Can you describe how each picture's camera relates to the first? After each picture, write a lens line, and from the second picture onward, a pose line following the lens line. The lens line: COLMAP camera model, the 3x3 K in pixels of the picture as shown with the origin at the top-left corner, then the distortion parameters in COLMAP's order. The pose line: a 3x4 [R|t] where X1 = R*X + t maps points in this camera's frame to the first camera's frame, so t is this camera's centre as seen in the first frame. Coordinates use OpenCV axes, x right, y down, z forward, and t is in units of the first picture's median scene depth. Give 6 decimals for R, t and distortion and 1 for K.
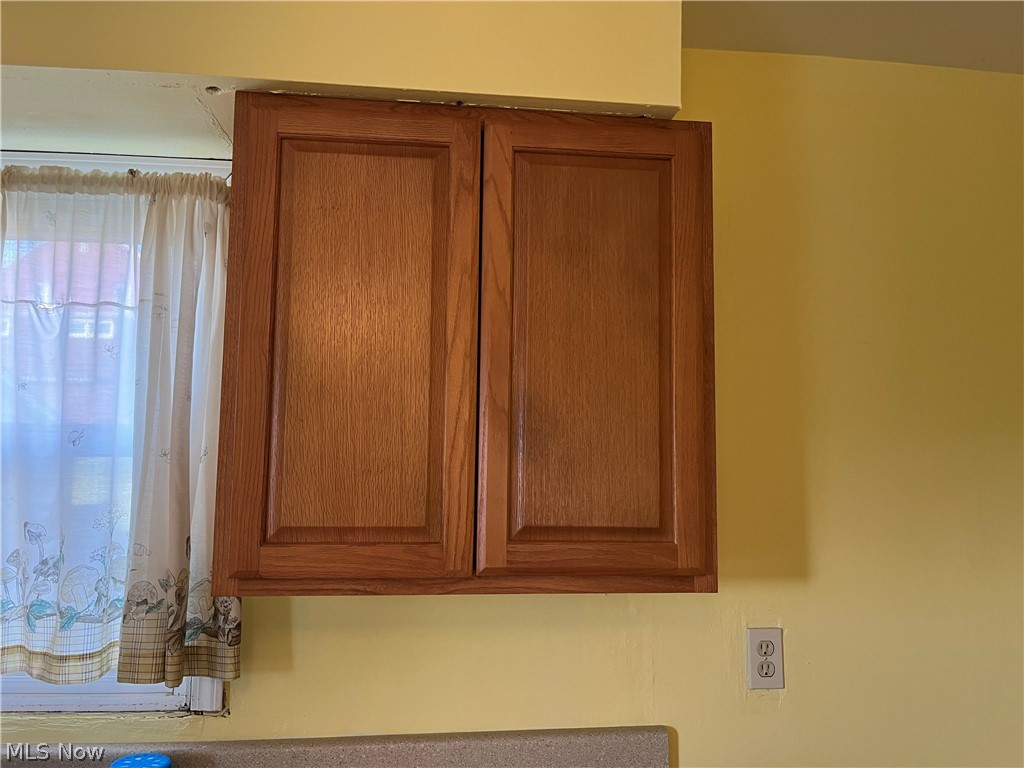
lens RADIAL K [[786.1, 0, 515.7], [0, 786.1, 394.3], [0, 0, 1]] dist [0.089868, -0.112977]
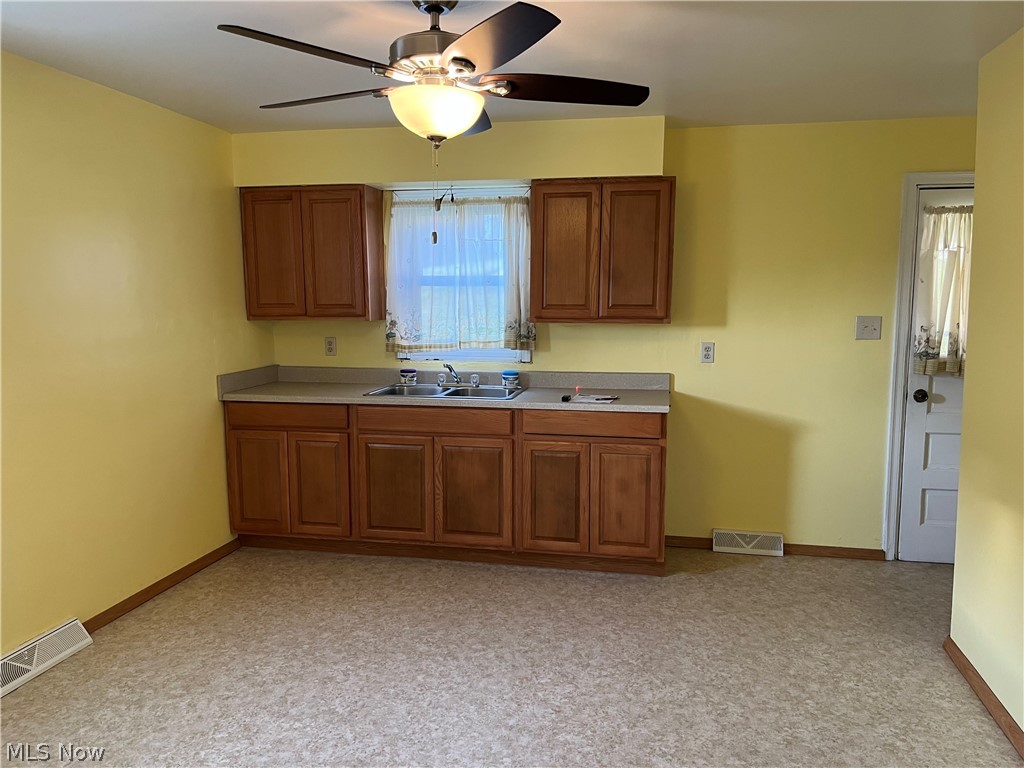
lens RADIAL K [[786.1, 0, 515.7], [0, 786.1, 394.3], [0, 0, 1]] dist [0.089868, -0.112977]
pose [[0.955645, 0.030417, -0.292945, 0.593720], [0.034370, 0.976339, 0.213497, -0.194372], [0.292508, -0.214096, 0.931988, -2.324270]]
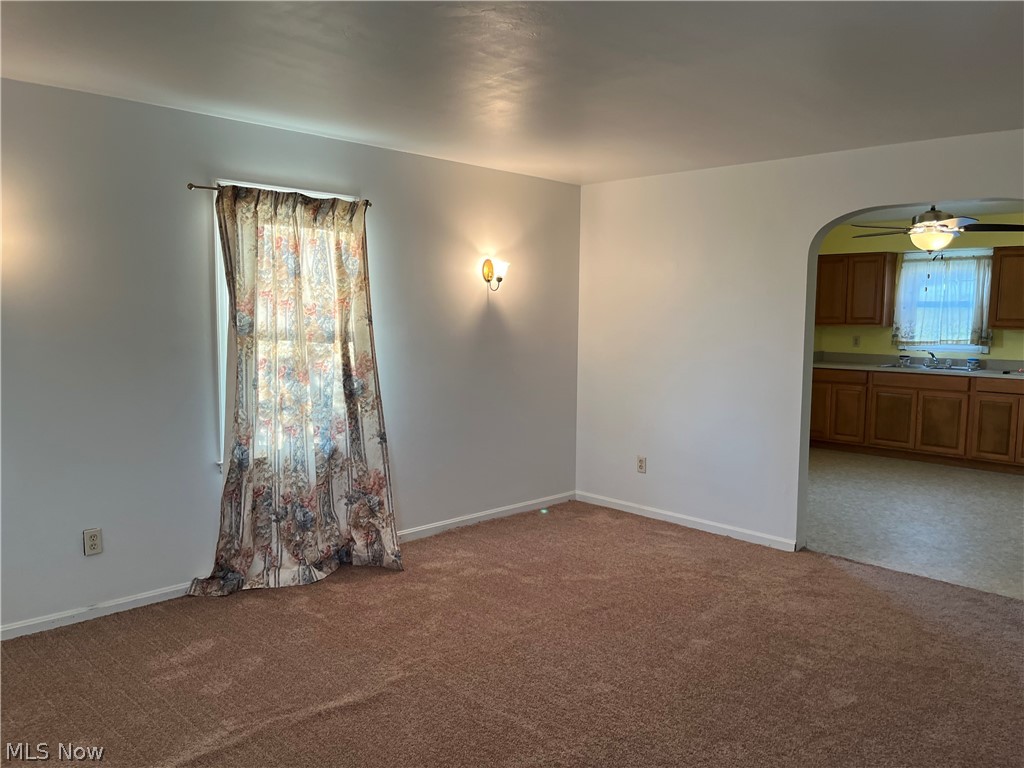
lens RADIAL K [[786.1, 0, 515.7], [0, 786.1, 394.3], [0, 0, 1]] dist [0.089868, -0.112977]
pose [[0.638722, 0.080499, -0.765215, 1.964181], [0.069305, 0.984451, 0.161411, -0.484646], [0.766310, -0.156129, 0.623211, -5.453752]]
